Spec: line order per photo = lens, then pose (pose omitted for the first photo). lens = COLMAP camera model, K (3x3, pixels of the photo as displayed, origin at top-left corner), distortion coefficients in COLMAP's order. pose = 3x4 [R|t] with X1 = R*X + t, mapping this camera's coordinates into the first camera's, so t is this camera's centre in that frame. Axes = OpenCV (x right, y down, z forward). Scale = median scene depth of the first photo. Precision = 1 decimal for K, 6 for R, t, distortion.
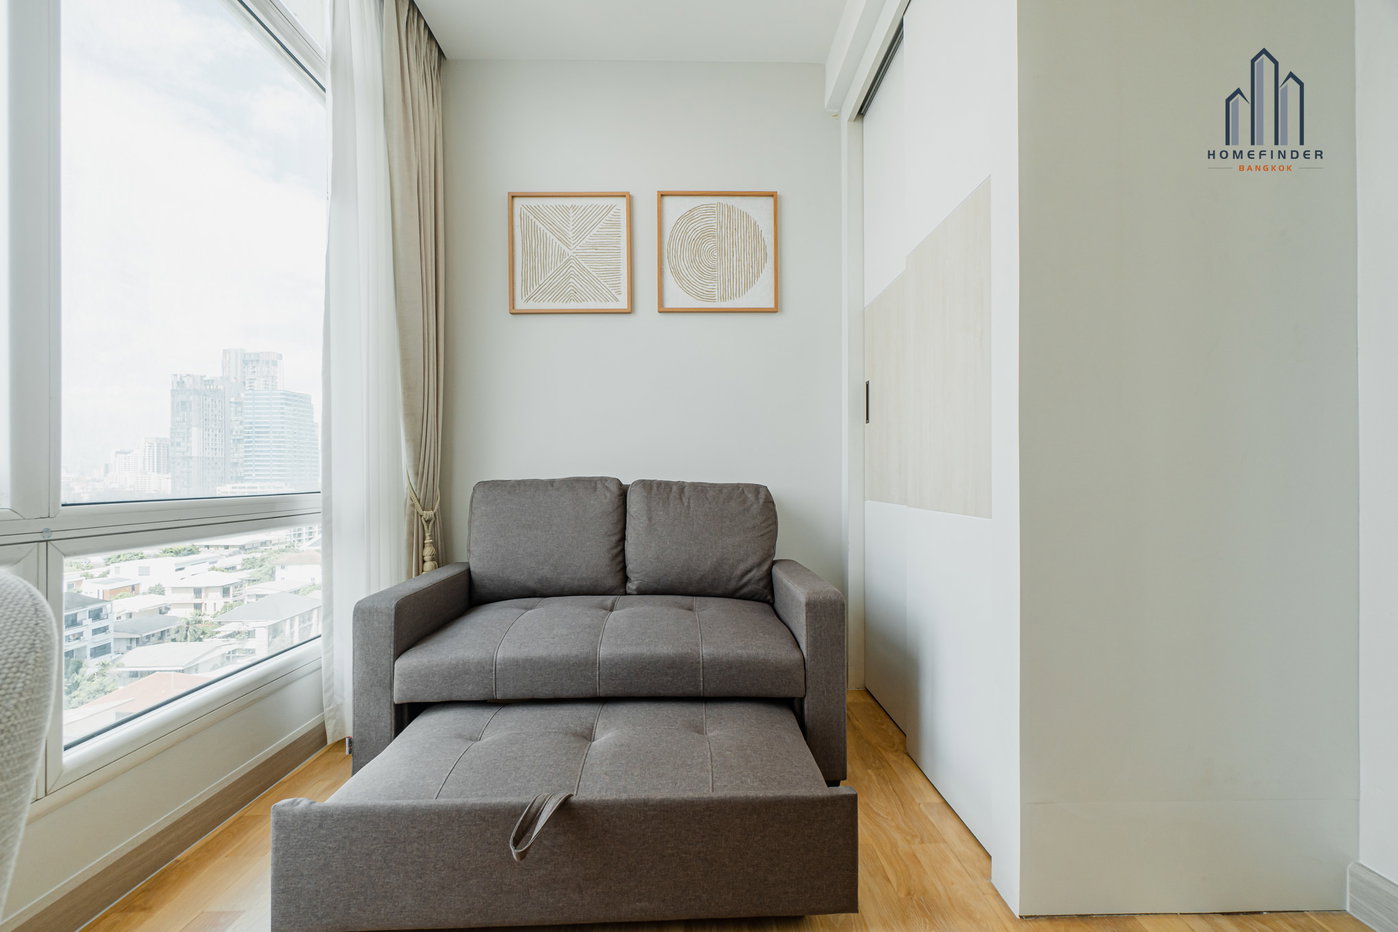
lens RADIAL K [[636.2, 0, 695.7], [0, 636.2, 466.8], [0, 0, 1]] dist [0.016467, -0.003768]
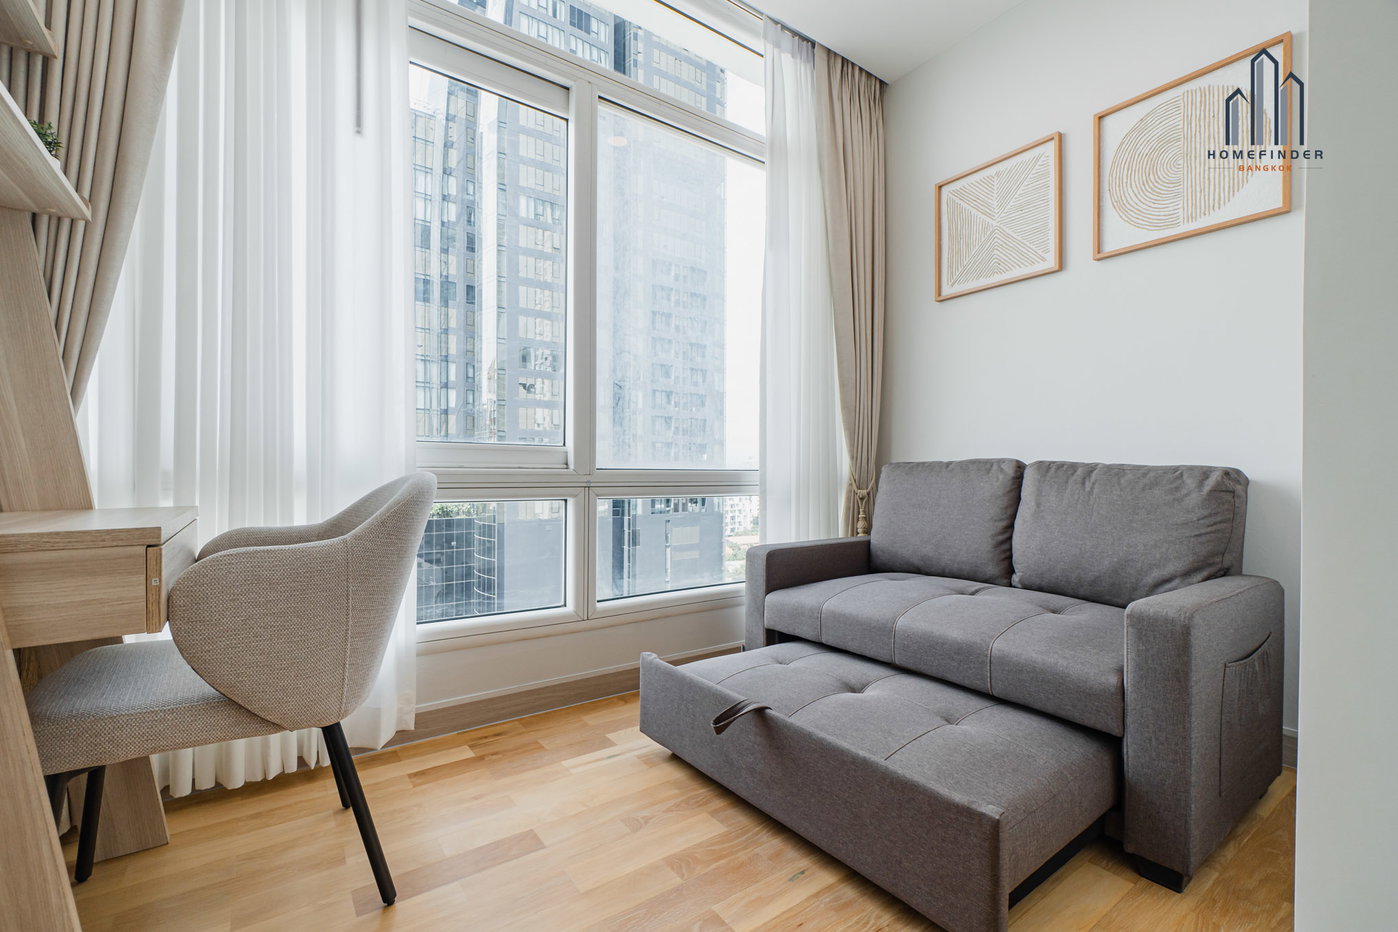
lens RADIAL K [[636.2, 0, 689.4], [0, 636.2, 469.1], [0, 0, 1]] dist [0.016467, -0.003768]
pose [[0.548668, 0.003099, -0.836034, 0.400338], [-0.001060, 0.999995, 0.003011, 0.030264], [0.836039, -0.000766, 0.548669, 0.114622]]
